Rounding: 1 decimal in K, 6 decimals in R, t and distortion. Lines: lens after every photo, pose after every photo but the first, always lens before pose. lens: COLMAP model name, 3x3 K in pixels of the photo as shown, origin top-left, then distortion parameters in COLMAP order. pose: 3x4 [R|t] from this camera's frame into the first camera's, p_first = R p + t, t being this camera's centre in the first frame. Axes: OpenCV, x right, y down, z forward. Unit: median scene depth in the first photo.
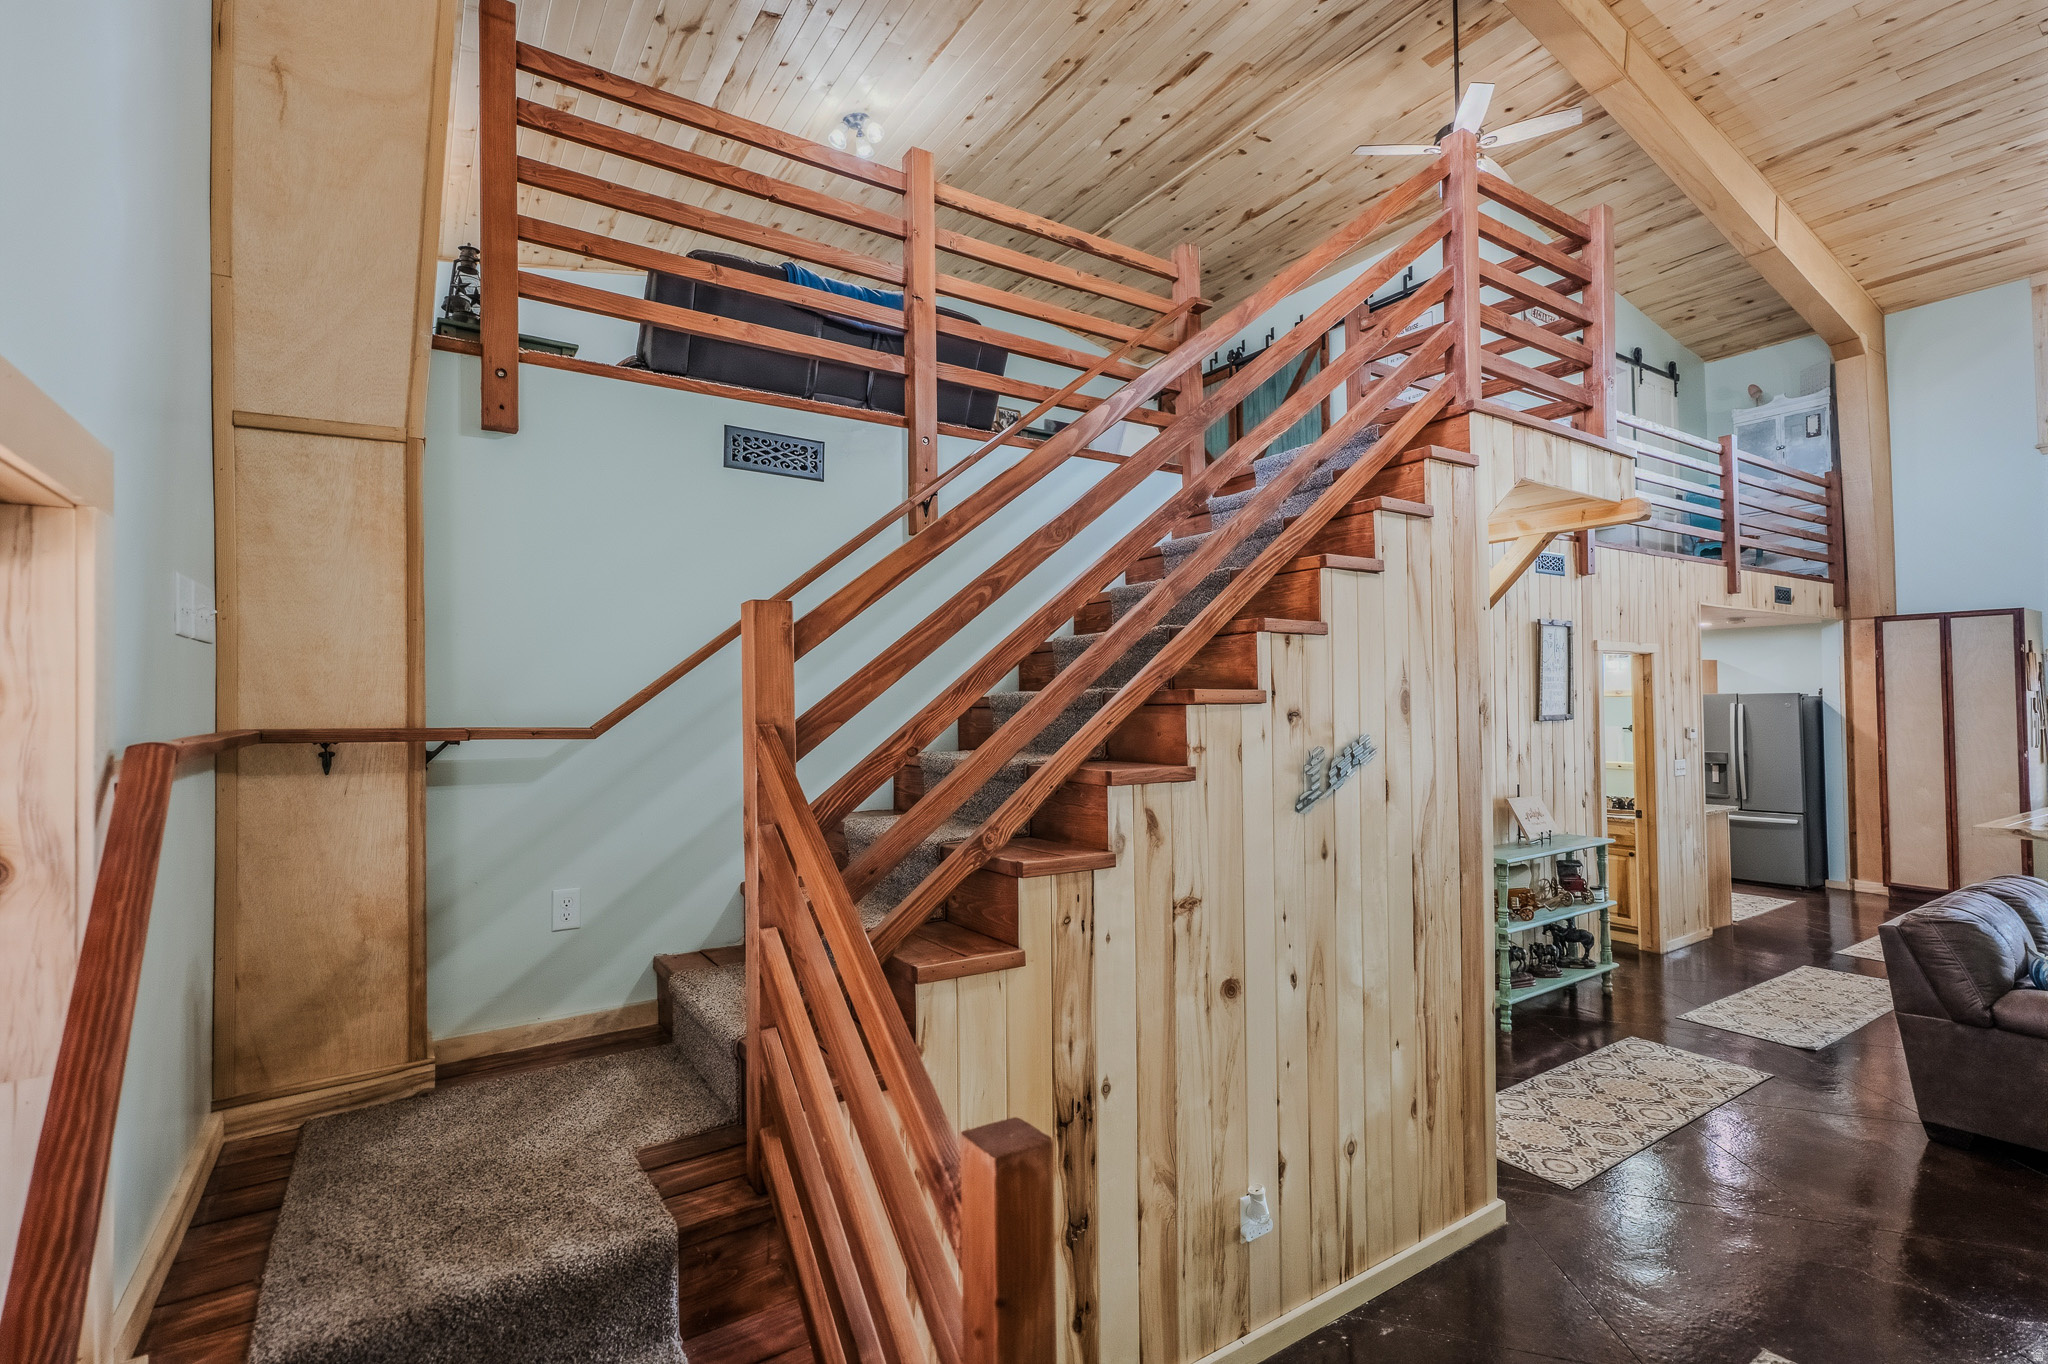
lens RADIAL K [[931.9, 0, 1020.2], [0, 931.9, 679.0], [0, 0, 1]] dist [-0.011326, 0.008889]
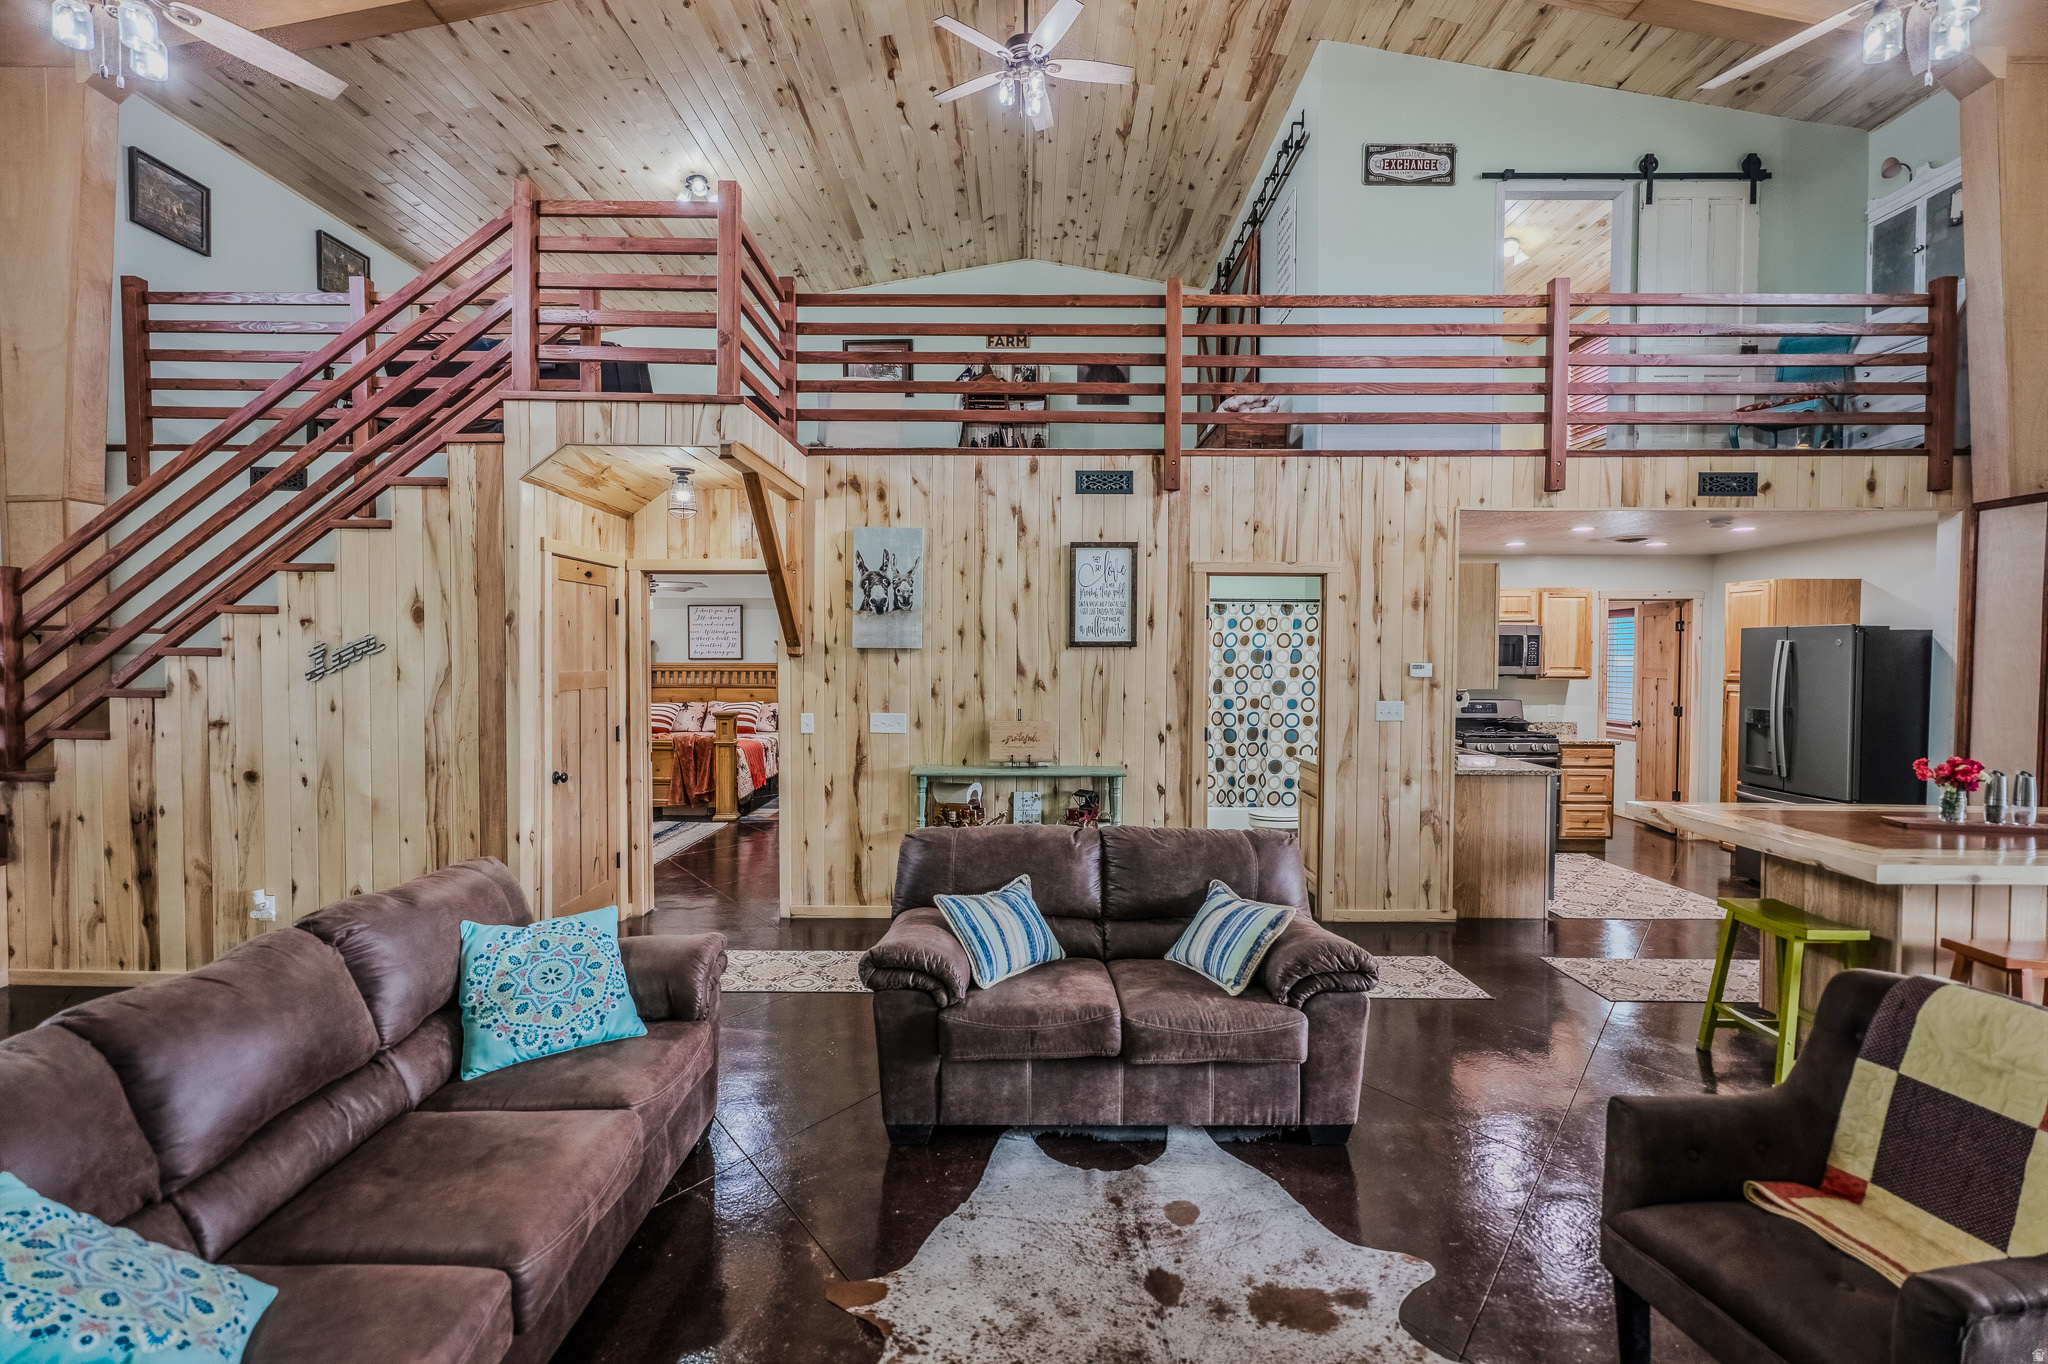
lens RADIAL K [[931.9, 0, 1020.2], [0, 931.9, 679.0], [0, 0, 1]] dist [-0.011326, 0.008889]
pose [[0.835956, 0.027367, -0.548114, 2.244637], [0.002813, 0.998529, 0.054146, 0.054270], [0.548790, -0.046805, 0.834649, 0.320240]]
